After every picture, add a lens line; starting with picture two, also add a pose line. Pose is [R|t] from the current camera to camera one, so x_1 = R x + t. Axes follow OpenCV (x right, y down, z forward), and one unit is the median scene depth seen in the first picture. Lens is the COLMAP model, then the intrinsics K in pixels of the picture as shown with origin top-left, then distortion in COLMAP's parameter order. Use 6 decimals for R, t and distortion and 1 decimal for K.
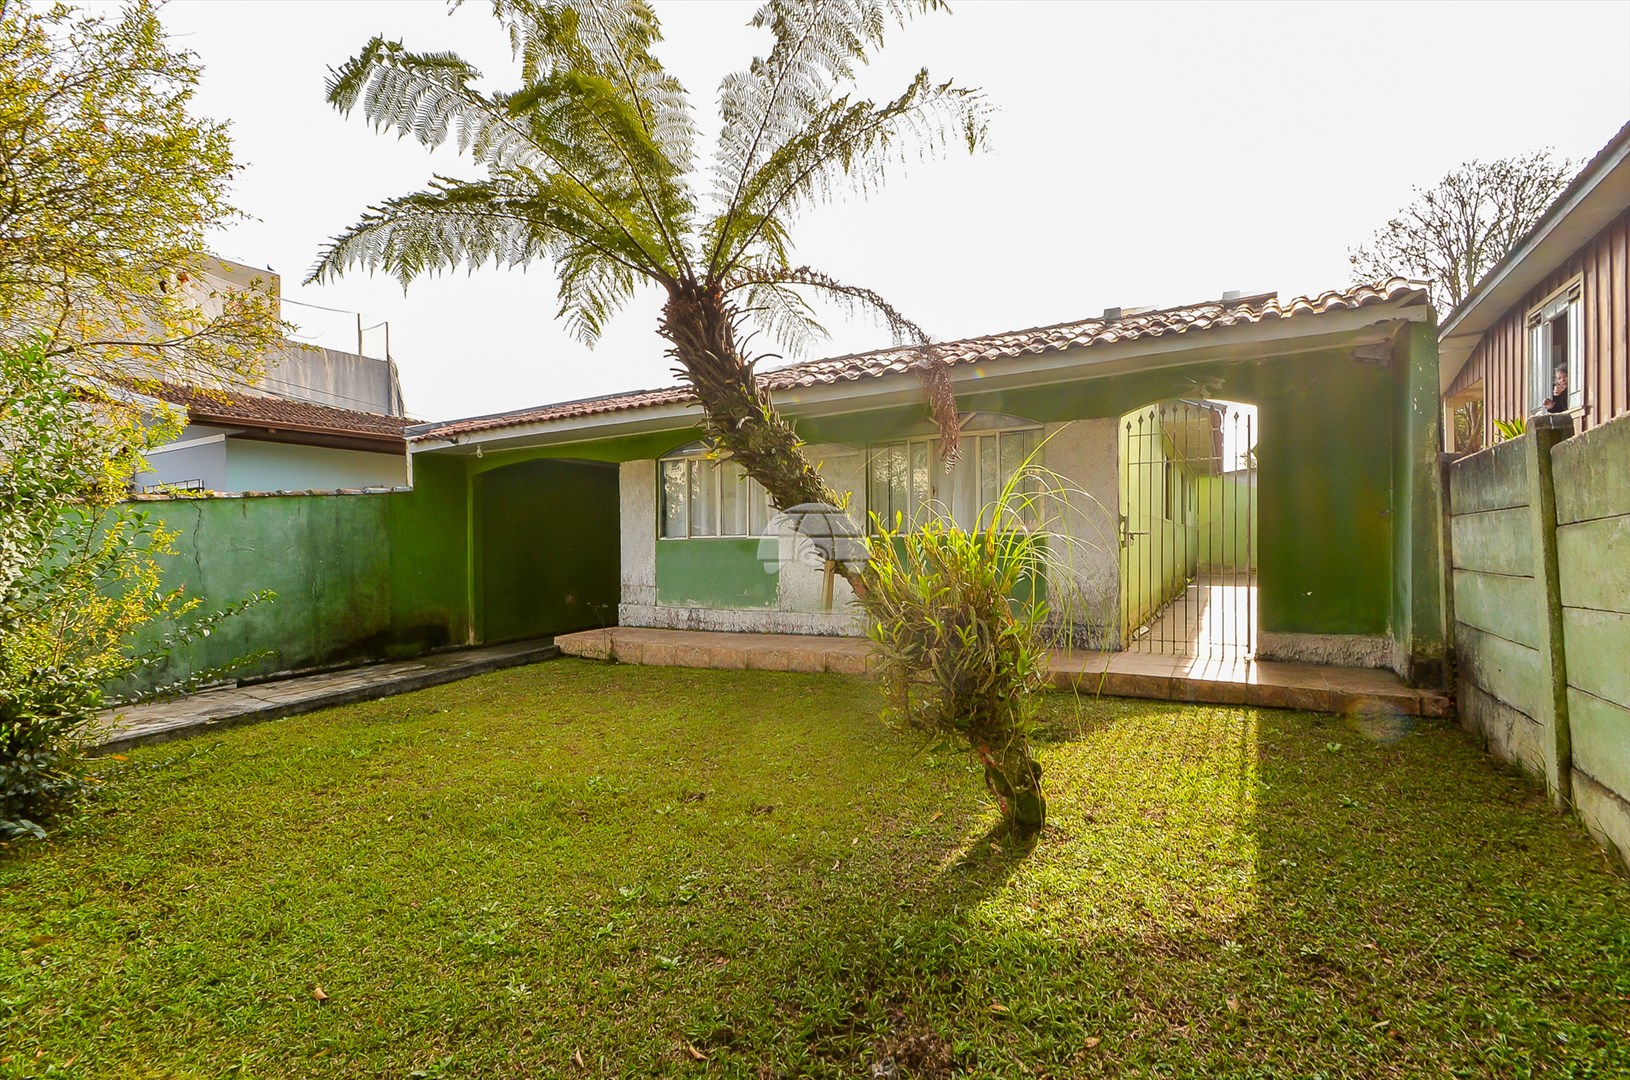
lens RADIAL K [[715.6, 0, 815.0], [0, 715.6, 540.0], [0, 0, 1]] dist [0.012653, -0.000063]
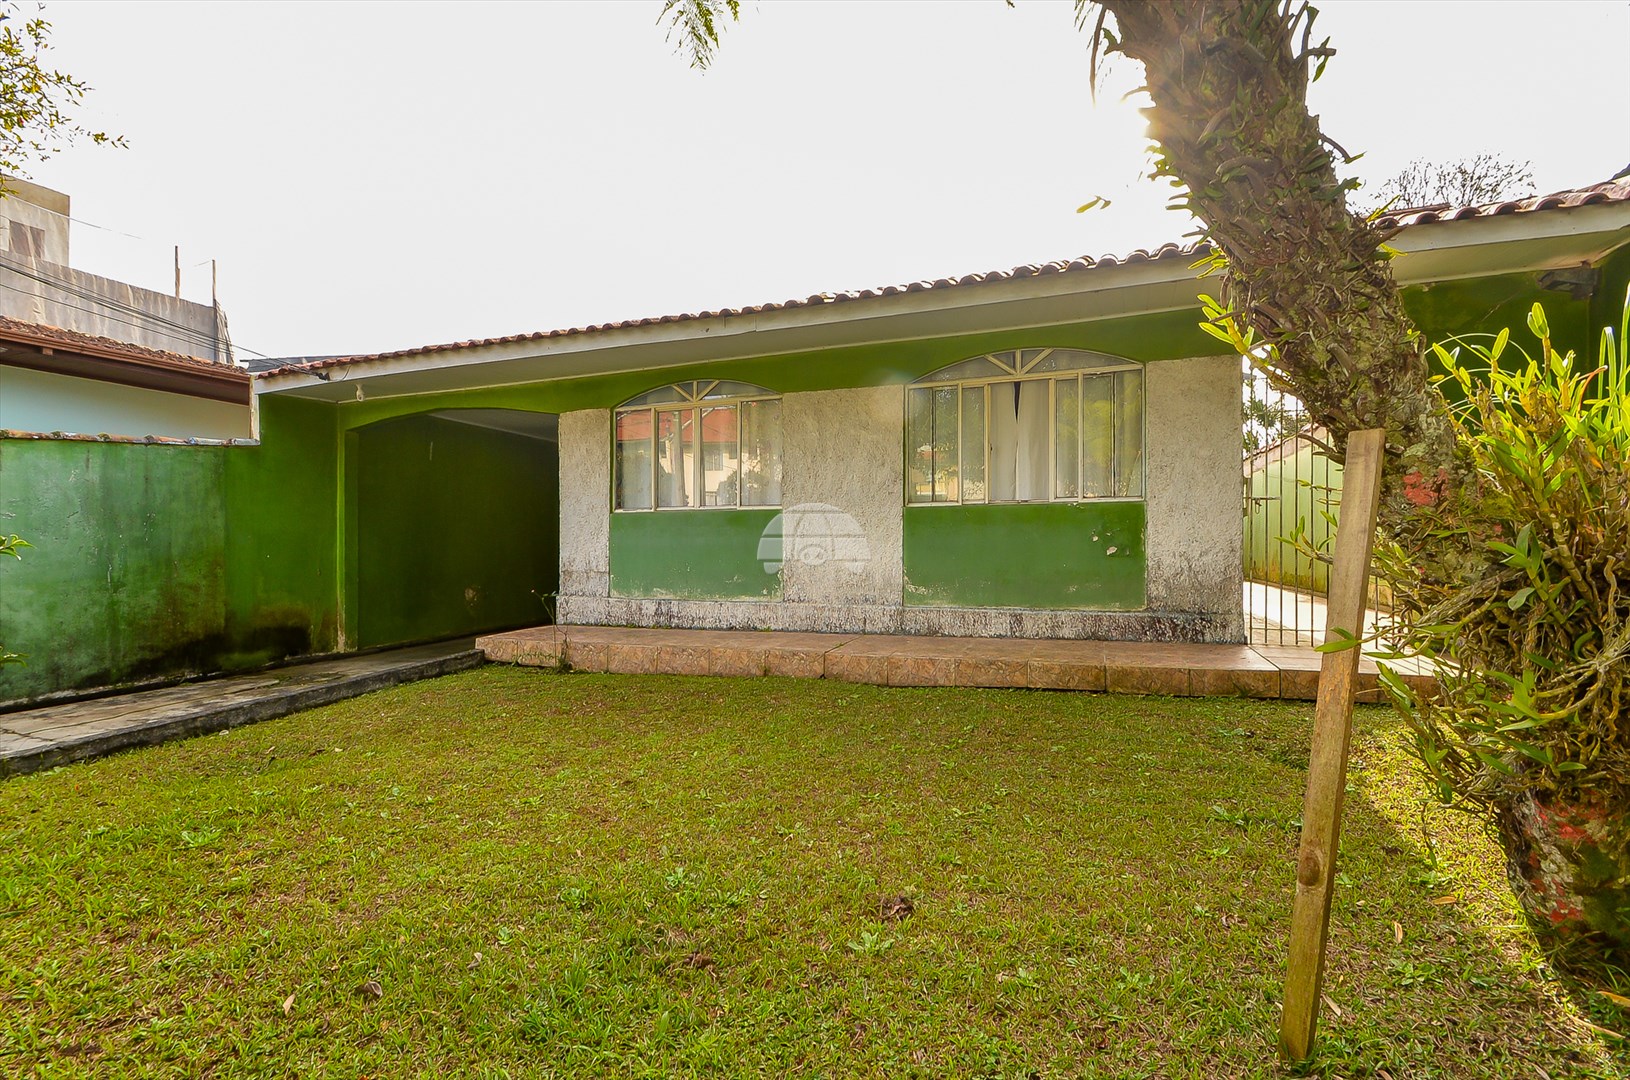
lens RADIAL K [[704.2, 0, 793.1], [0, 704.2, 550.1], [0, 0, 1]] dist [0.016910, -0.015643]
pose [[0.987160, 0.007952, 0.159537, -0.148189], [-0.008185, 0.999966, 0.000804, 0.038555], [-0.159526, -0.002100, 0.987192, 0.214860]]
